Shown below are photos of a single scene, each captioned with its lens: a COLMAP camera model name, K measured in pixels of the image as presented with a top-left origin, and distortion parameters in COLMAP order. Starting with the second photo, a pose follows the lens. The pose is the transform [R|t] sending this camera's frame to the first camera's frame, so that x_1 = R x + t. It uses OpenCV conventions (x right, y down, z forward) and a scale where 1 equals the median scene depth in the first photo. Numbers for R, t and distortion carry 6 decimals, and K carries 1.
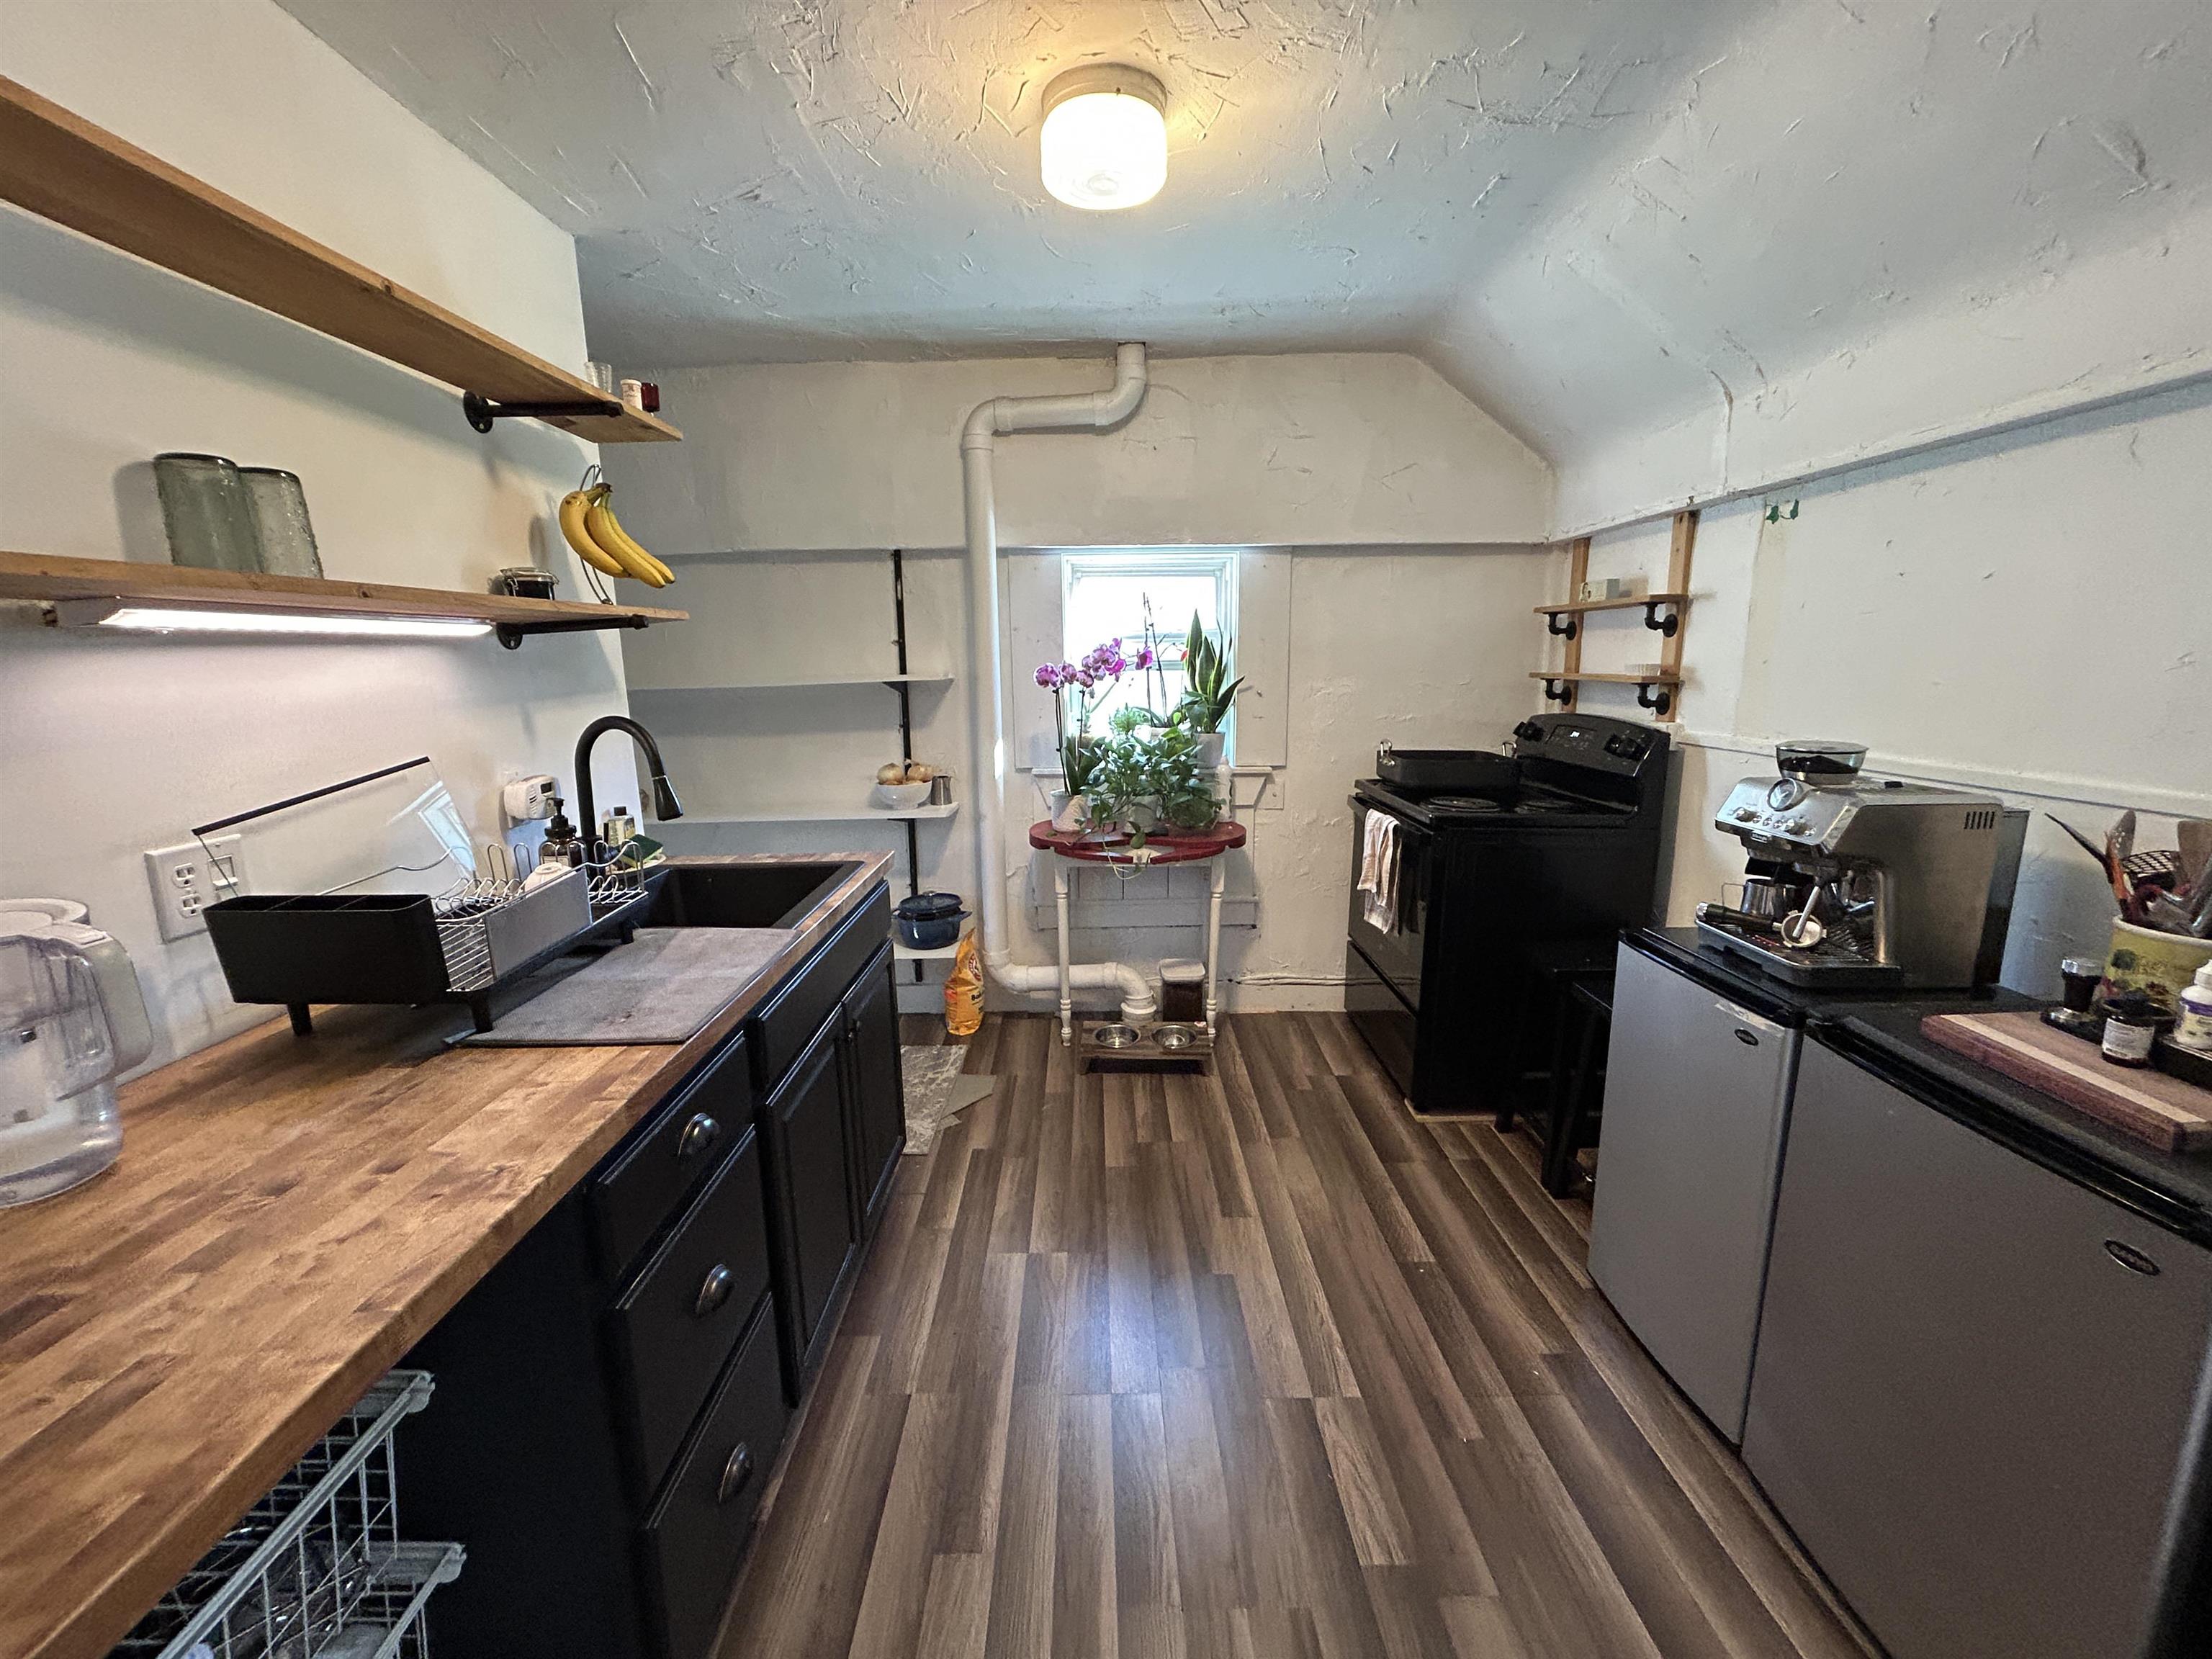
lens RADIAL K [[886.8, 0, 1098.3], [0, 886.8, 828.8], [0, 0, 1]] dist [-0.001163, -0.000431]
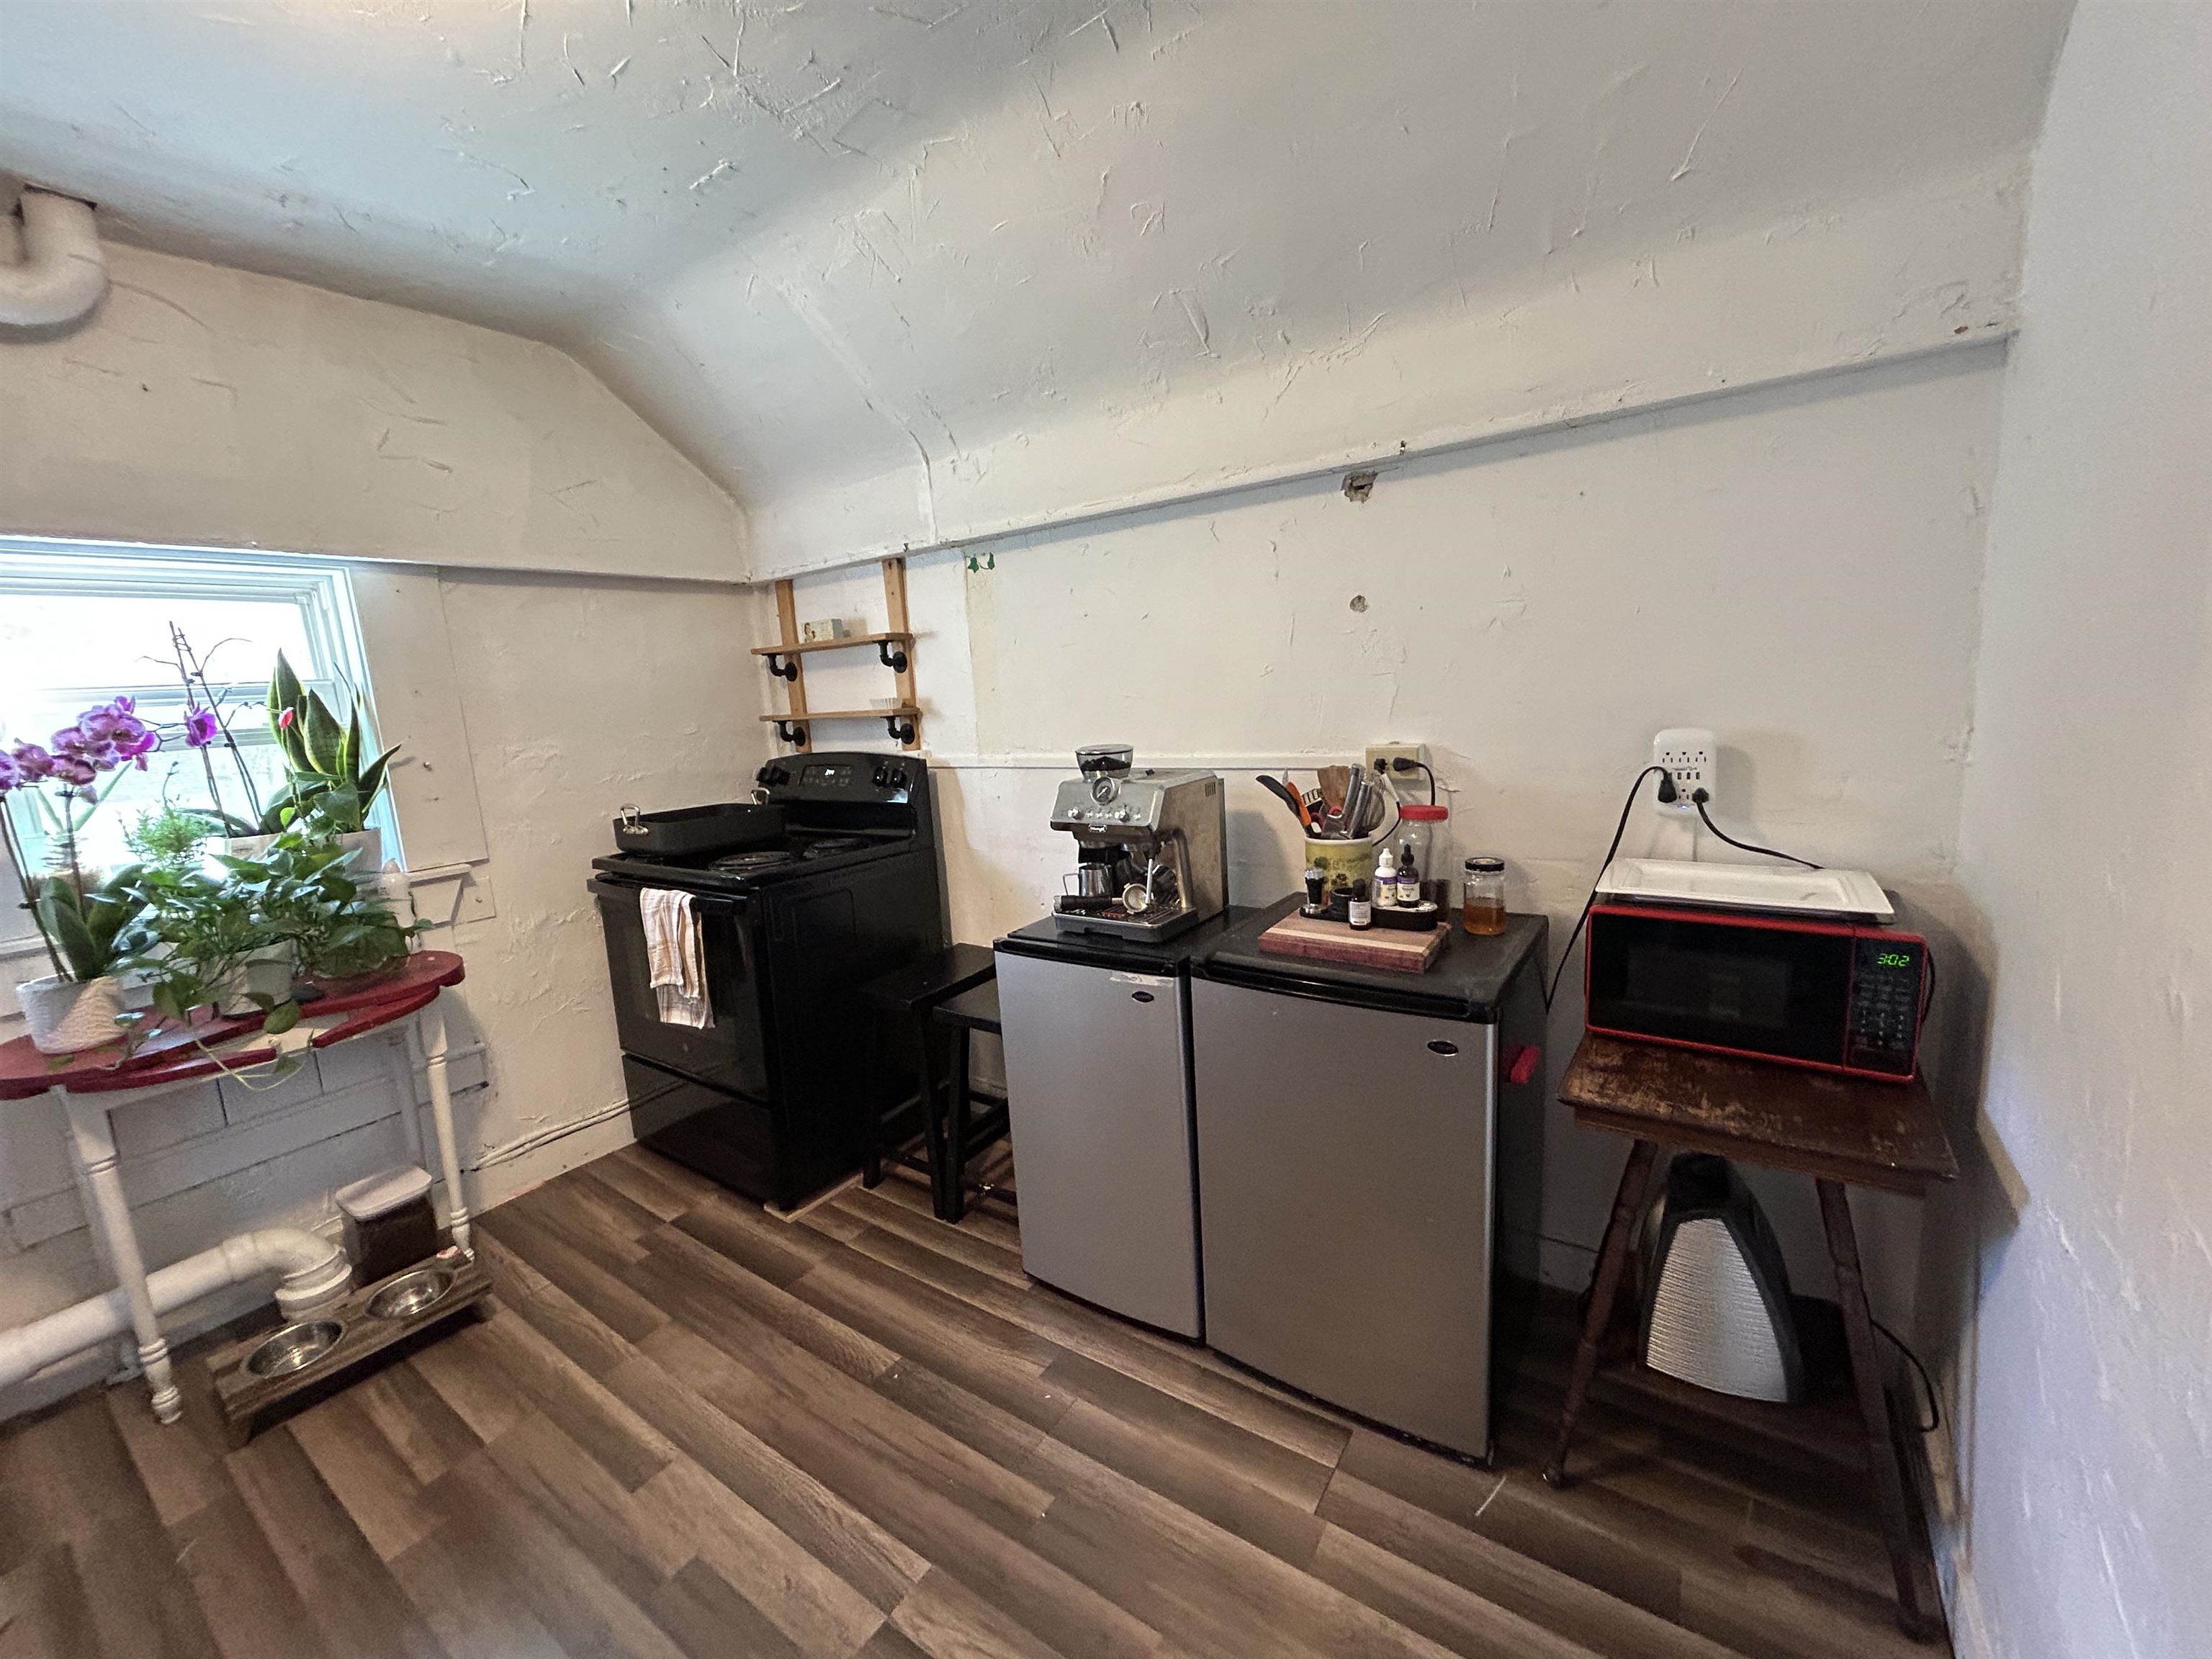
lens RADIAL K [[886.8, 0, 1108.0], [0, 886.8, 825.7], [0, 0, 1]] dist [-0.001163, -0.000431]
pose [[0.565792, -0.156037, 0.809649, -0.112320], [0.210646, 0.976701, 0.041029, -0.023184], [-0.797187, 0.147335, 0.585478, 0.179864]]
